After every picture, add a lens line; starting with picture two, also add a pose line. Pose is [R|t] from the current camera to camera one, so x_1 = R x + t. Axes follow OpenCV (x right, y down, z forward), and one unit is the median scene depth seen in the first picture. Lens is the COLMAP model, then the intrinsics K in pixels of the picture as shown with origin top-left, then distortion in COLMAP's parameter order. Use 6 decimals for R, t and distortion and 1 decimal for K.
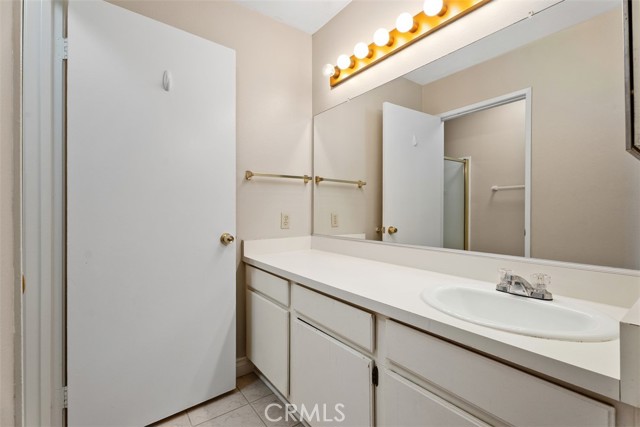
lens RADIAL K [[286.0, 0, 322.2], [0, 286.0, 211.9], [0, 0, 1]] dist [0.000306, -0.000768]
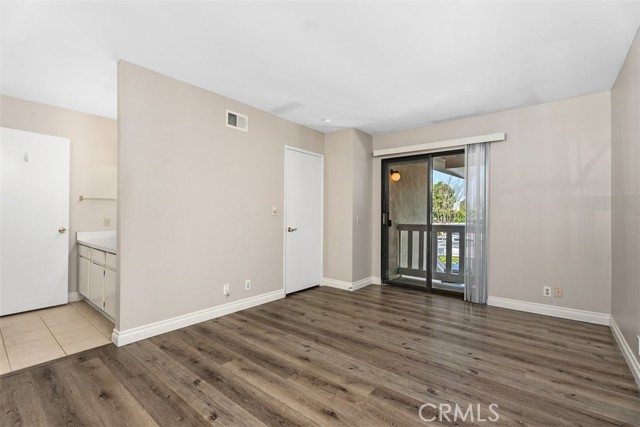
lens RADIAL K [[286.0, 0, 322.0], [0, 286.0, 211.6], [0, 0, 1]] dist [0.000306, -0.000768]
pose [[0.971745, 0.010472, 0.235801, 0.961668], [-0.007466, 0.999879, -0.013635, -0.024508], [-0.235915, 0.011489, 0.971706, -1.396873]]
